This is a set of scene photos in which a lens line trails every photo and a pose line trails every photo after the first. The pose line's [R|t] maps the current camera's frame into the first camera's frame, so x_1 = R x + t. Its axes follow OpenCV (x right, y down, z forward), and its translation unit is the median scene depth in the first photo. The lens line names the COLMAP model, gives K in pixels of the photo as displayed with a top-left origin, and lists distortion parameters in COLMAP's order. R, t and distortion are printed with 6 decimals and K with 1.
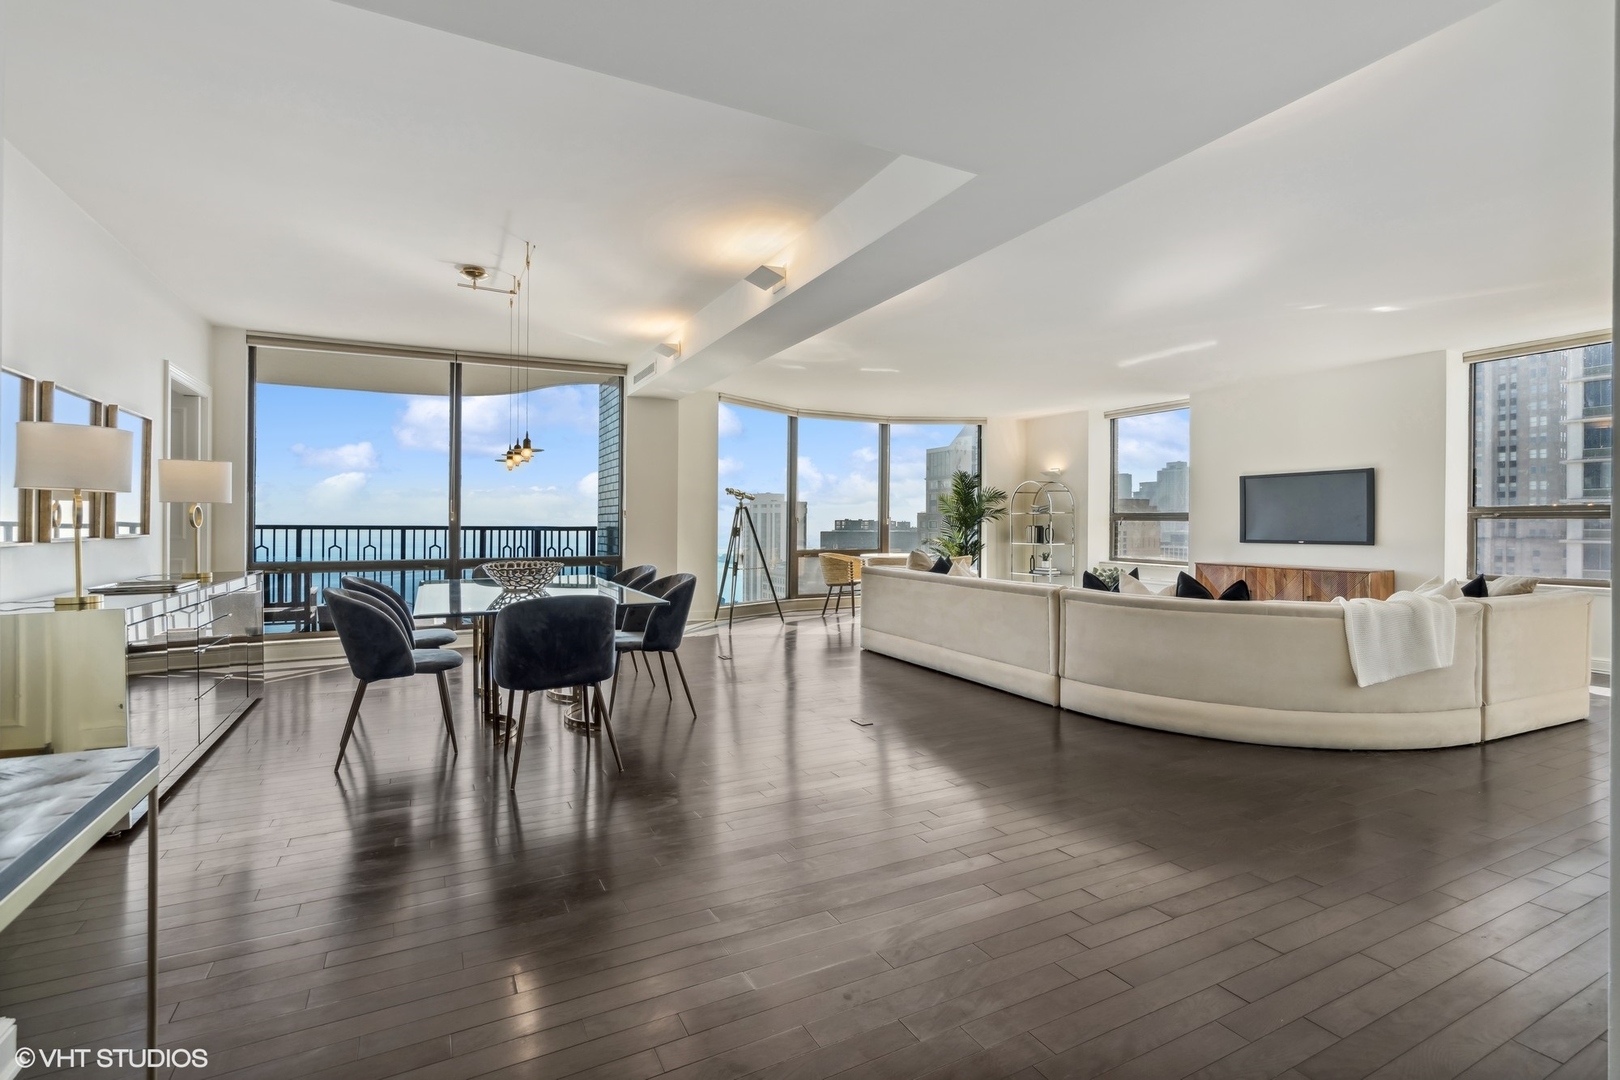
lens RADIAL K [[751.9, 0, 810.4], [0, 751.9, 527.3], [0, 0, 1]] dist [-0.012679, 0.001309]
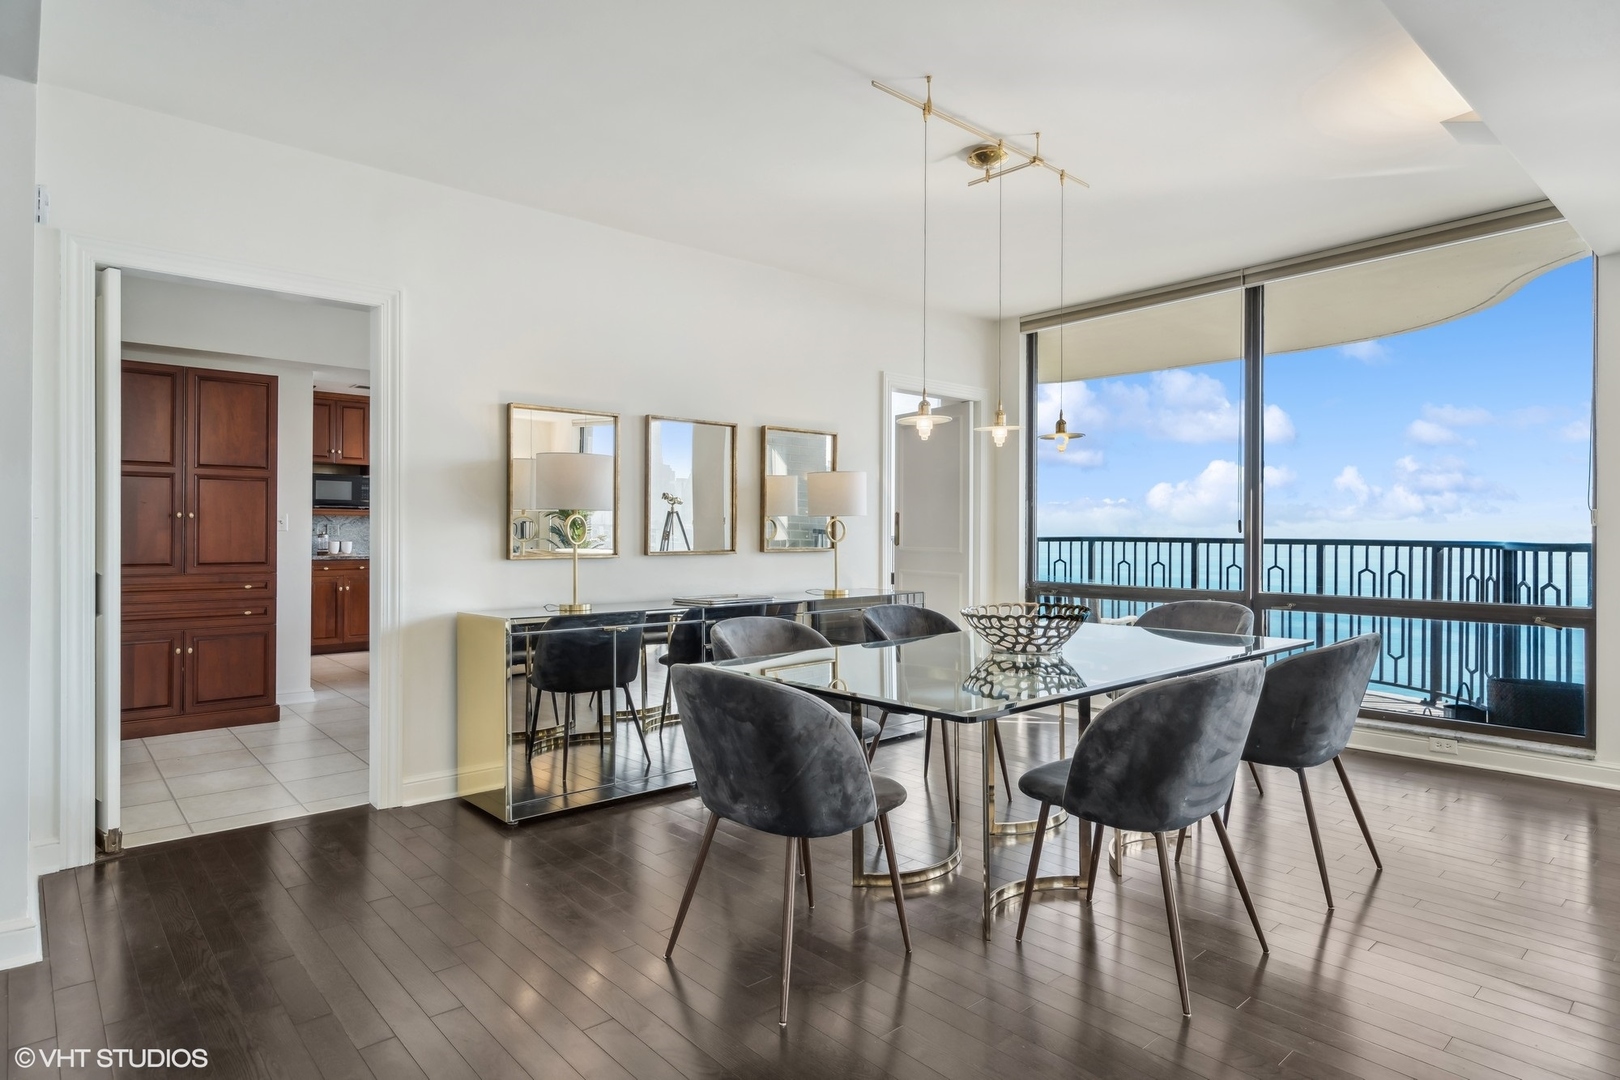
lens RADIAL K [[893.8, 0, 799.1], [0, 893.8, 532.0], [0, 0, 1]] dist [0.014649, 0.002703]
pose [[0.231352, -0.000949, -0.972870, 0.165736], [-0.003846, 0.999991, -0.001890, -0.005867], [0.972863, 0.004179, 0.231346, 0.394584]]
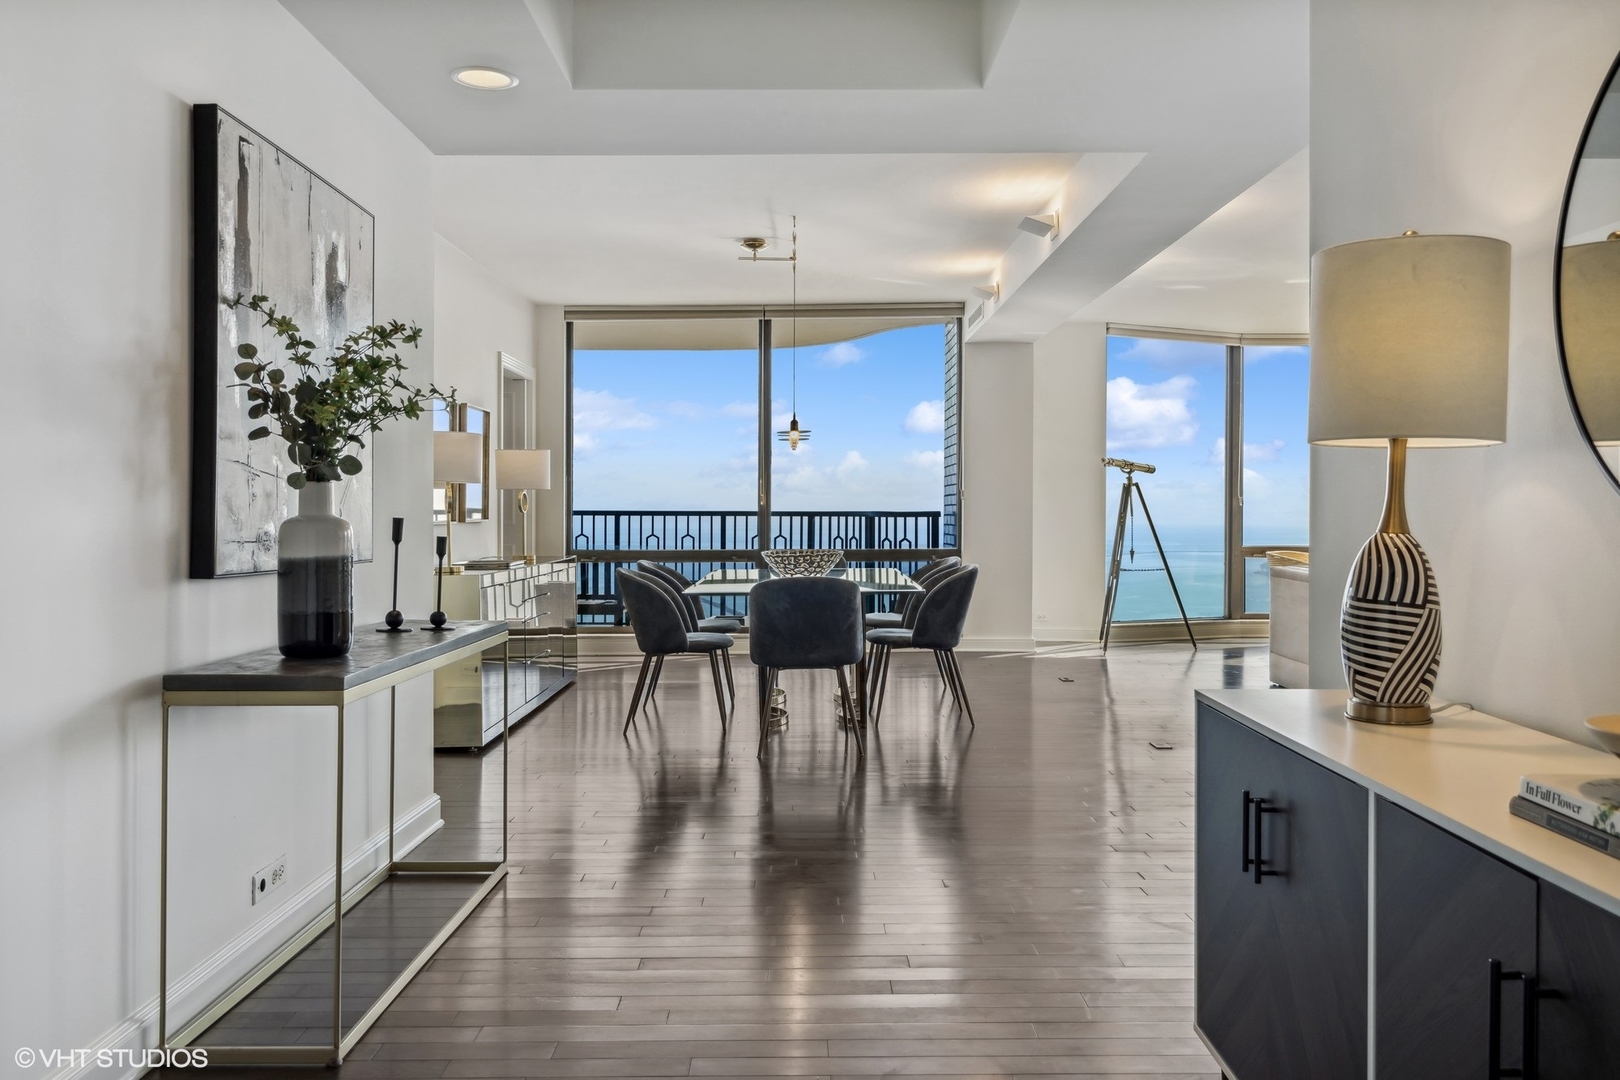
lens RADIAL K [[1294.0, 0, 785.6], [0, 1294.0, 526.7], [0, 0, 1]] dist [-0.085327, -0.002069]
pose [[0.882974, 0.002585, -0.469414, 0.208738], [0.002025, 0.999955, 0.009315, 0.002189], [0.469417, -0.009176, 0.882929, -0.252370]]
